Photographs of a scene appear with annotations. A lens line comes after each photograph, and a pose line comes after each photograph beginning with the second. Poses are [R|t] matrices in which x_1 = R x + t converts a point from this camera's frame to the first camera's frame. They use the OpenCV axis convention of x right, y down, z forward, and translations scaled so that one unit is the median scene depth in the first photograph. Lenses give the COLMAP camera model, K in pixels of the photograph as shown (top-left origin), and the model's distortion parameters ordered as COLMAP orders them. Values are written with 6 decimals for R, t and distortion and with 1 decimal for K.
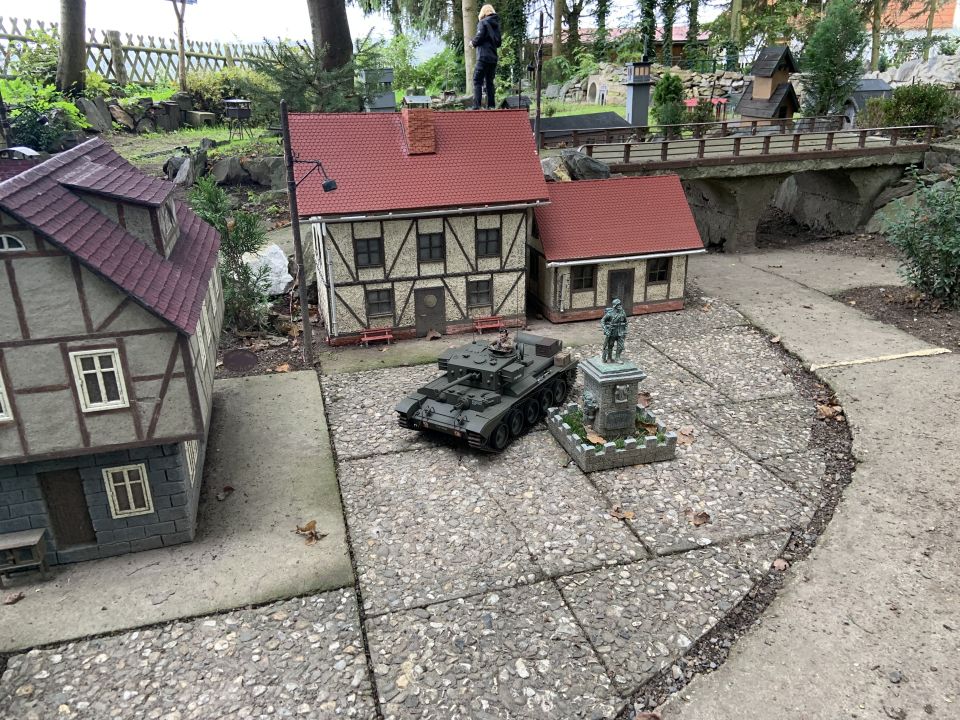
lens RADIAL K [[734.3, 0, 494.6], [0, 734.3, 365.2], [0, 0, 1]] dist [0.083031, -0.114380]
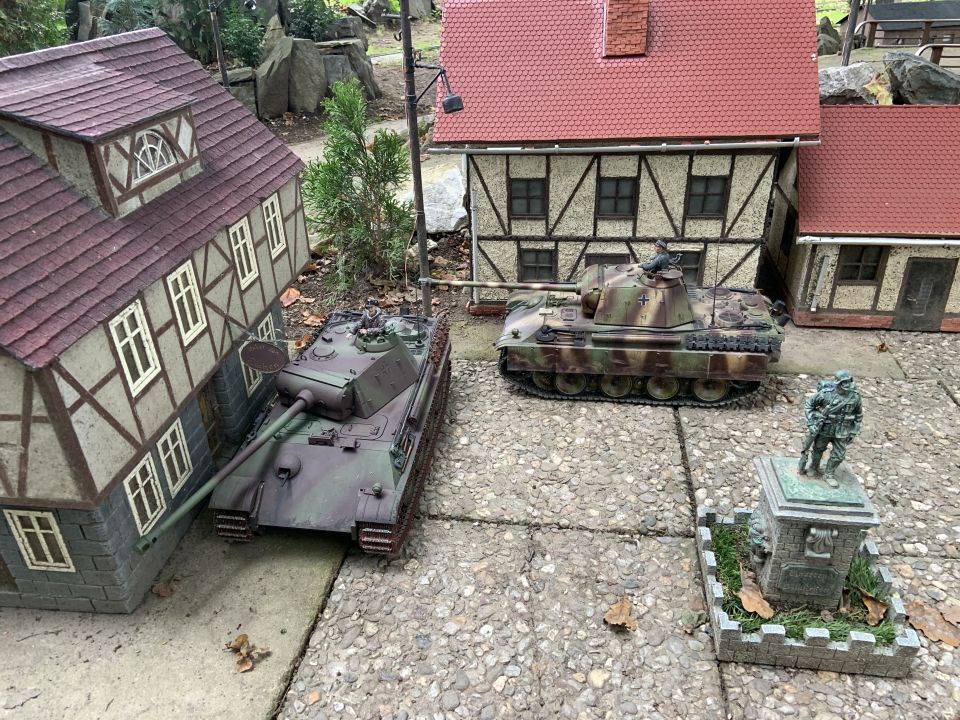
lens RADIAL K [[734.3, 0, 475.3], [0, 734.3, 365.2], [0, 0, 1]] dist [0.083031, -0.114380]
pose [[0.901942, 0.188388, -0.388600, 0.094917], [-0.135363, 0.977816, 0.159855, -0.099508], [0.410094, -0.091578, 0.907434, 0.300537]]
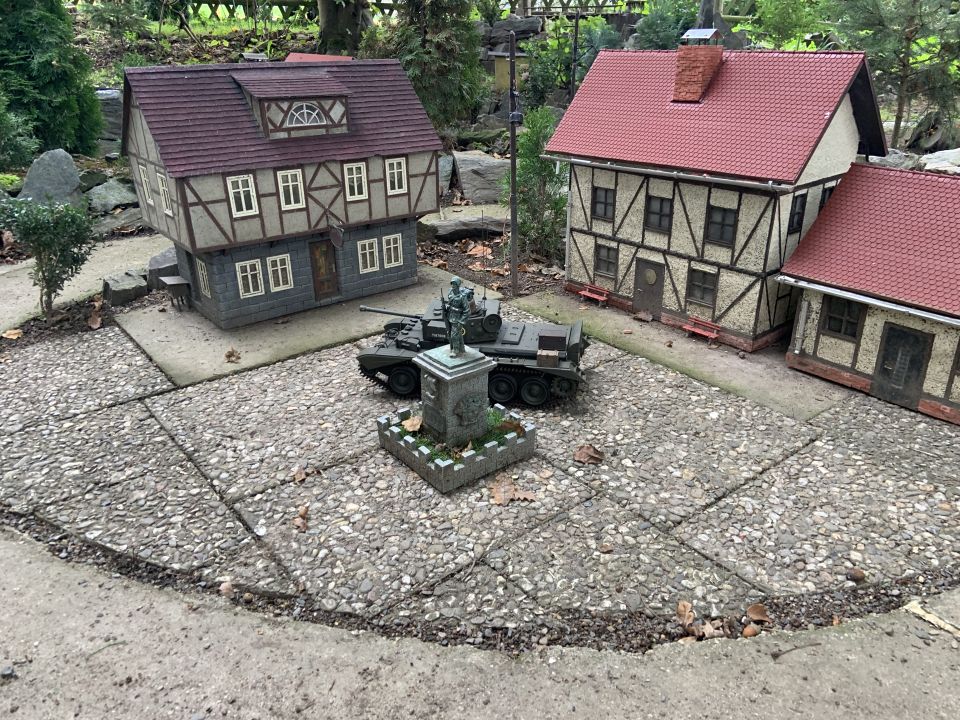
lens RADIAL K [[734.3, 0, 471.9], [0, 734.3, 355.6], [0, 0, 1]] dist [0.083031, -0.114380]
pose [[0.349569, 0.371695, -0.860026, 0.633428], [-0.342938, 0.904998, 0.251740, -0.154629], [0.871892, 0.206935, 0.443827, 0.475613]]
